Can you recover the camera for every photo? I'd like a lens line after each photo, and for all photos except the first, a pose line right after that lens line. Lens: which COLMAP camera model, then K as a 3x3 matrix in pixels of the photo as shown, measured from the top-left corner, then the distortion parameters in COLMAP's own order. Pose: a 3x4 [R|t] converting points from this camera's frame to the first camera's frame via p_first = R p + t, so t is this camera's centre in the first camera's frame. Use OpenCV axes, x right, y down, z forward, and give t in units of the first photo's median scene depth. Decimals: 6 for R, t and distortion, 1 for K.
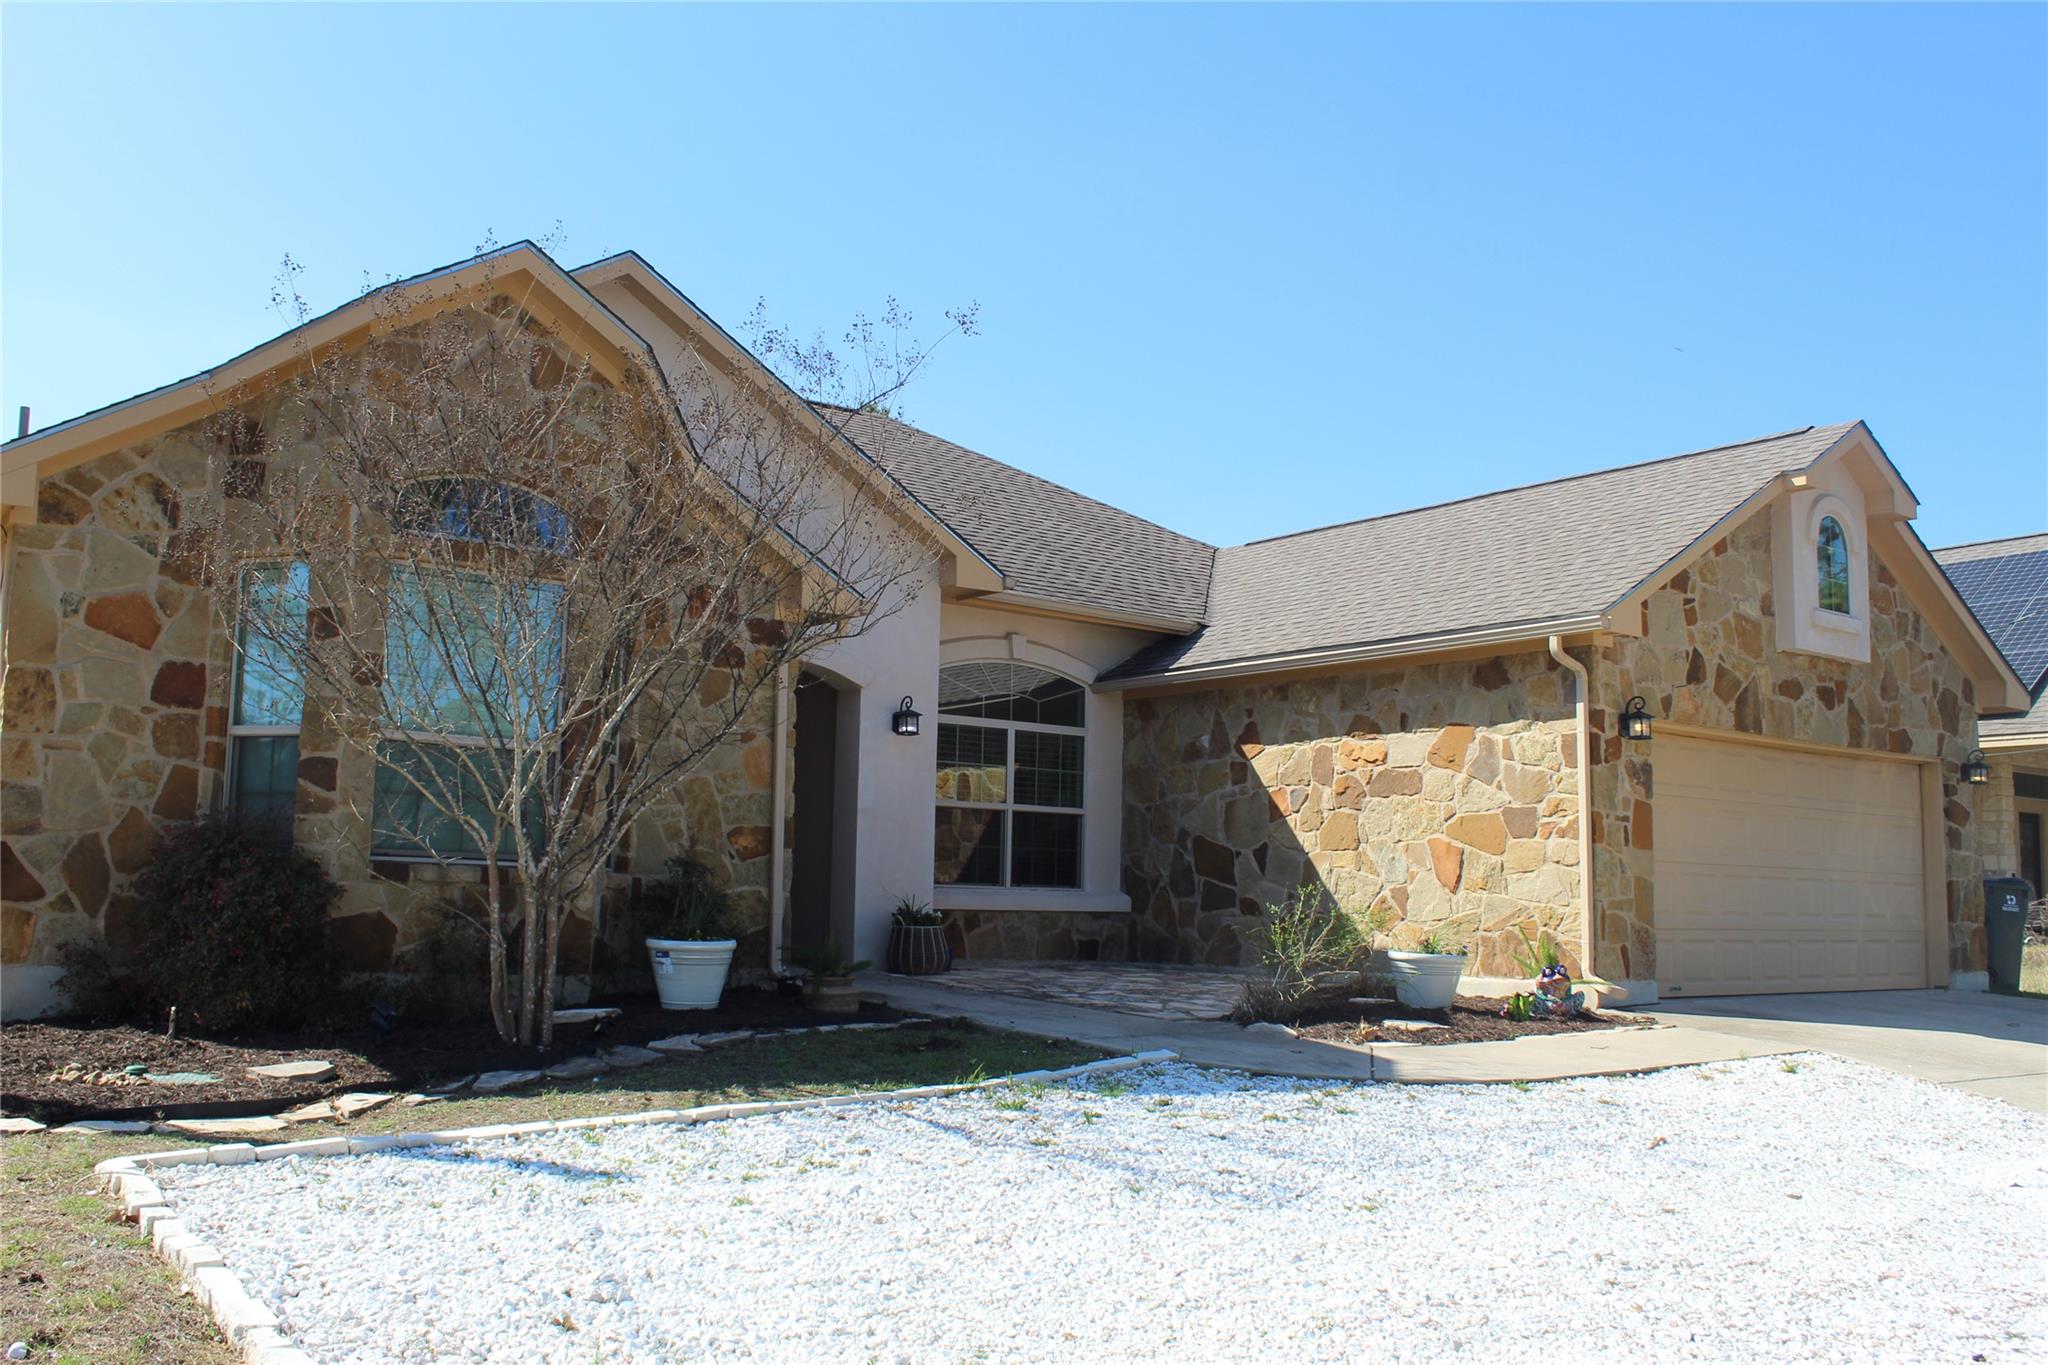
lens RADIAL K [[1876.4, 0, 1024.0], [0, 1876.4, 682.5], [0, 0, 1]] dist [-0.007449, -0.001007]
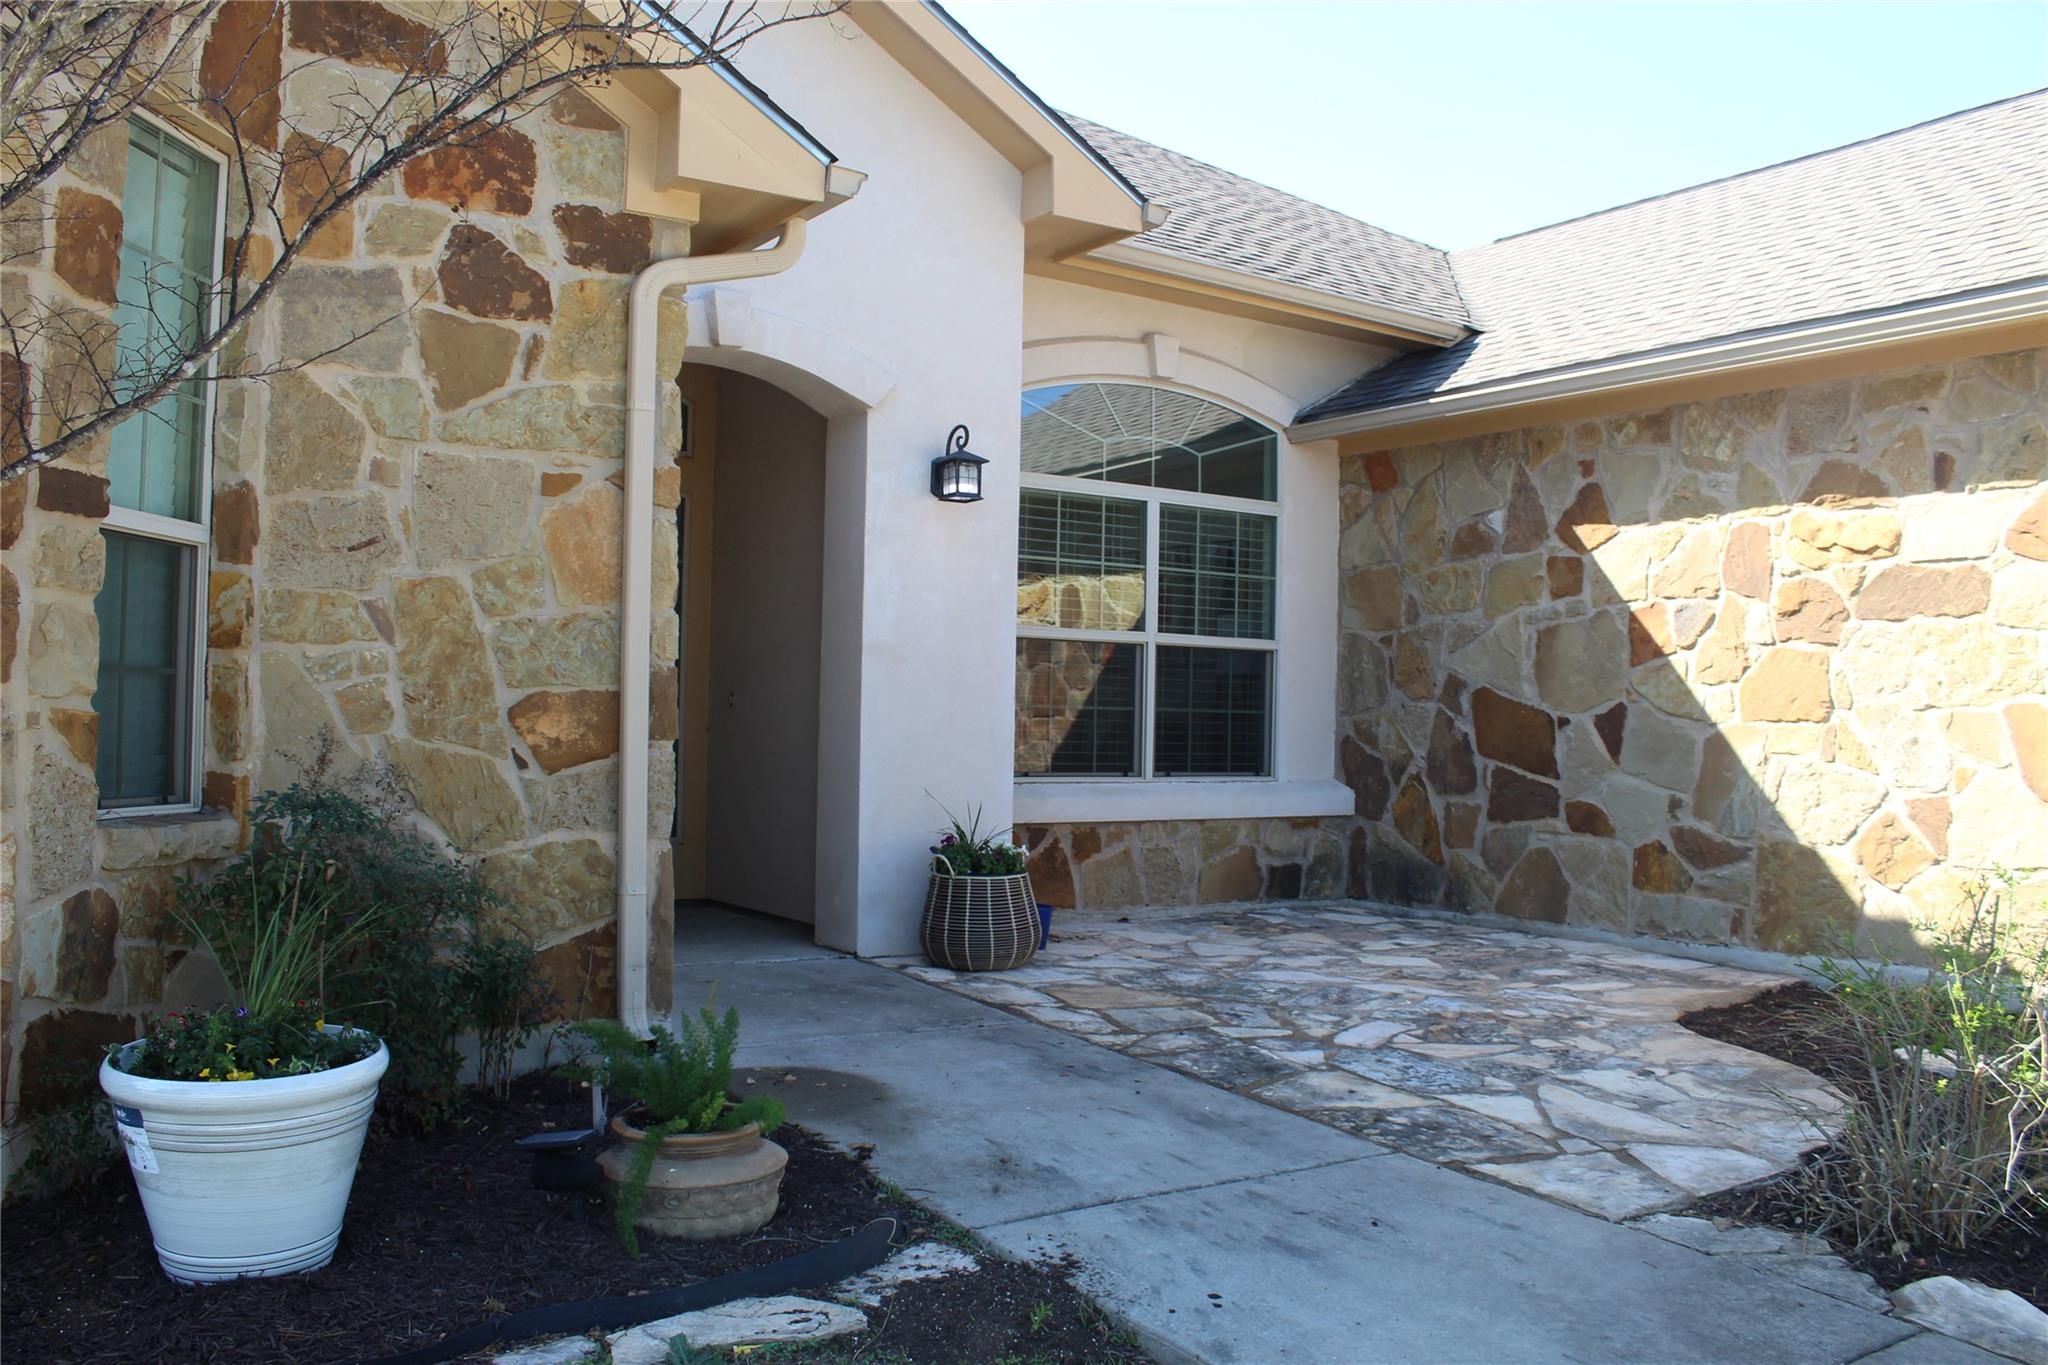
lens RADIAL K [[1700.0, 0, 1027.2], [0, 1700.0, 685.0], [0, 0, 1]] dist [-0.170187, 0.148339]
pose [[0.998237, -0.001165, -0.059349, -0.015058], [0.006971, 0.995190, 0.097711, 0.030854], [0.058950, -0.097953, 0.993444, 0.500314]]
